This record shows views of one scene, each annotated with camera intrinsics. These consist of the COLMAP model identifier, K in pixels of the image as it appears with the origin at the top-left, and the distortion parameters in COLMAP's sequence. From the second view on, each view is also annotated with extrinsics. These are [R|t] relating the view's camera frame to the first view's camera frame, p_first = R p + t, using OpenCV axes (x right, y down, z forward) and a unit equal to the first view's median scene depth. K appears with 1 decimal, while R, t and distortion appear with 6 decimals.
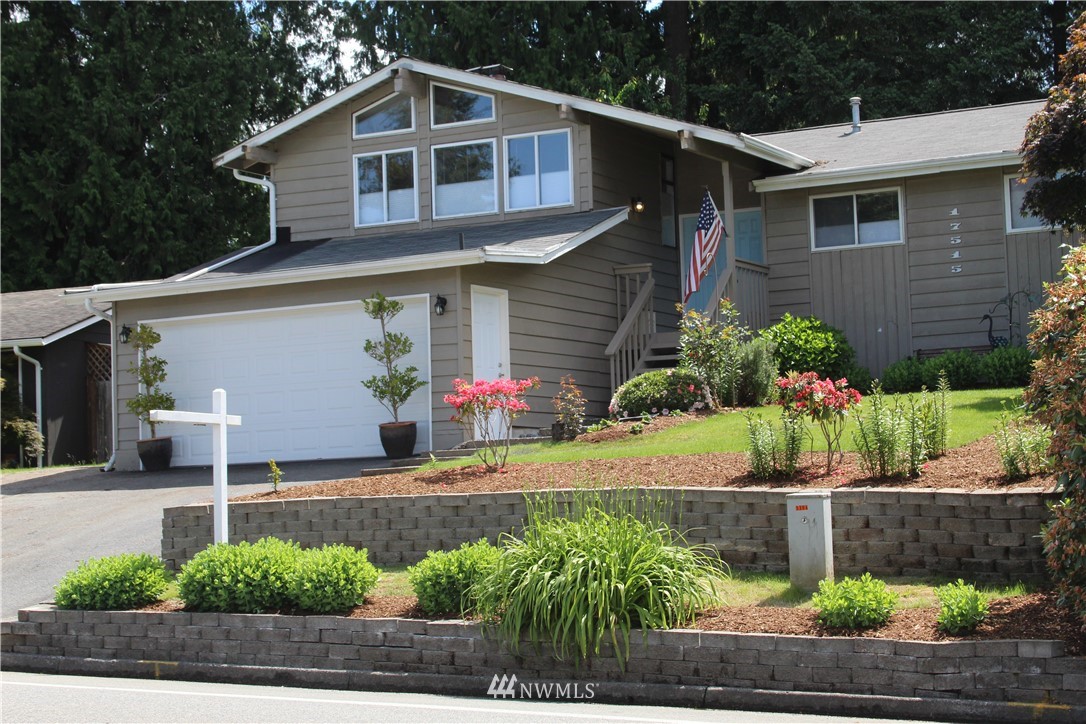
lens RADIAL K [[2057.9, 0, 539.4], [0, 2057.9, 363.5], [0, 0, 1]] dist [-0.063372, 0.000000]
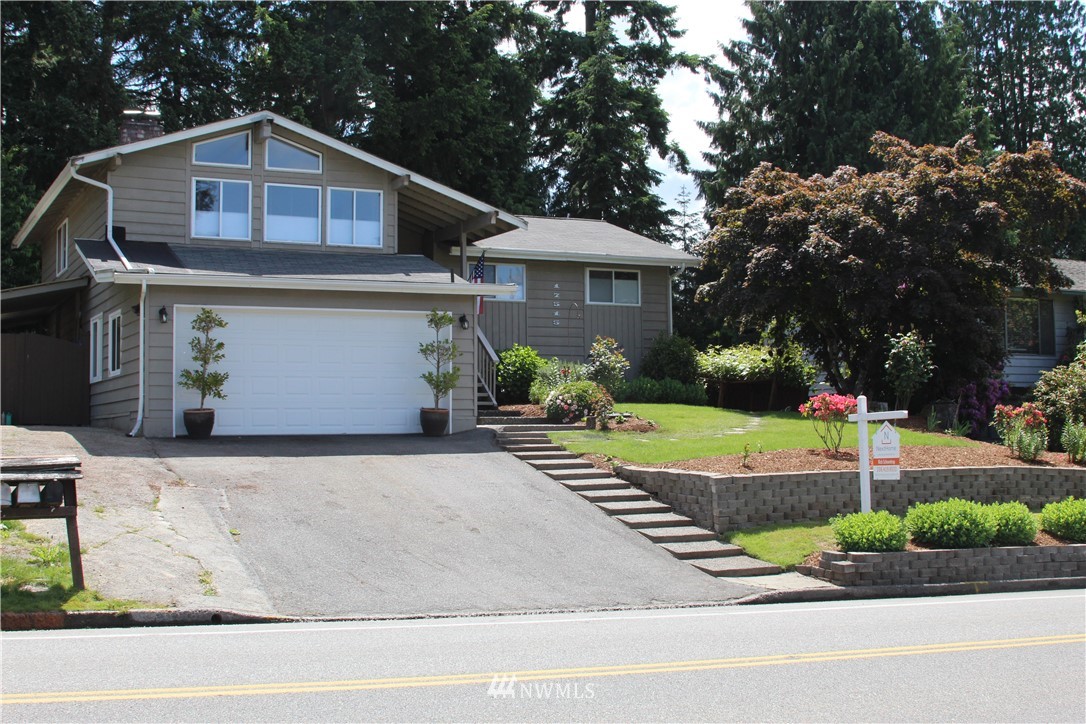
lens RADIAL K [[1430.8, 0, 542.5], [0, 1430.8, 357.0], [0, 0, 1]] dist [-0.155216, 0.000000]
pose [[0.593772, 0.074570, 0.801171, -0.654774], [-0.066870, 0.996825, -0.043221, 0.026620], [-0.801850, -0.027911, 0.596873, 0.357796]]
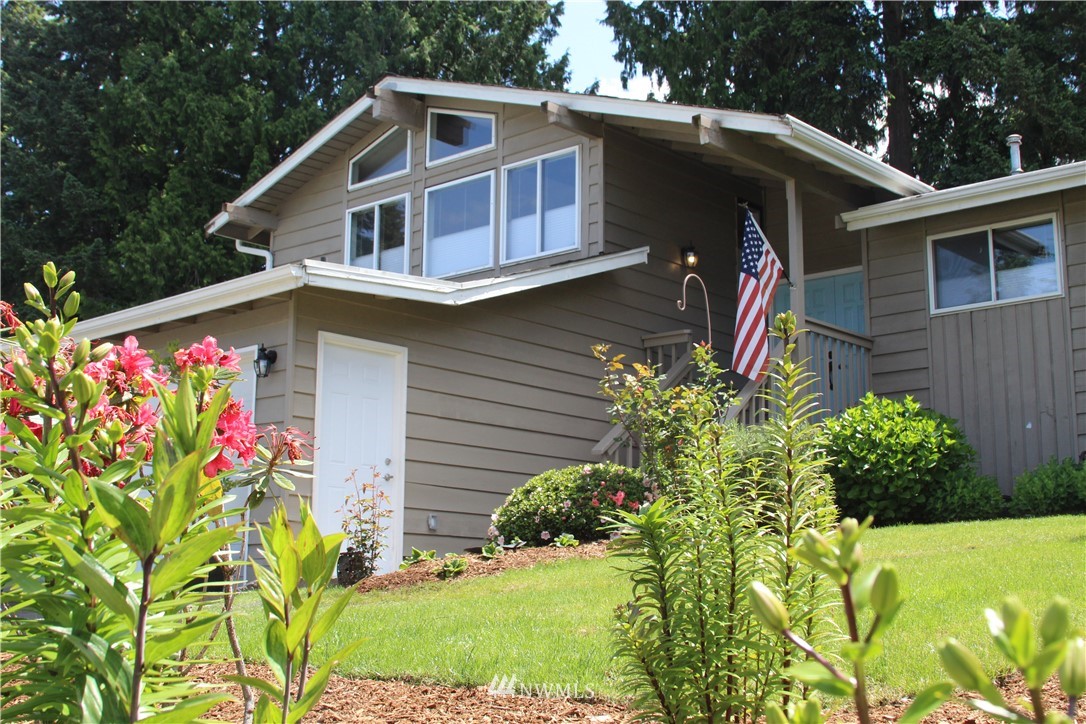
lens RADIAL K [[1430.8, 0, 539.9], [0, 1430.8, 357.3], [0, 0, 1]] dist [-0.155216, 0.000000]
pose [[0.967228, -0.007265, -0.253805, 0.127952], [-0.020755, 0.993983, -0.107549, 0.013955], [0.253059, 0.109292, 0.961258, 0.519248]]
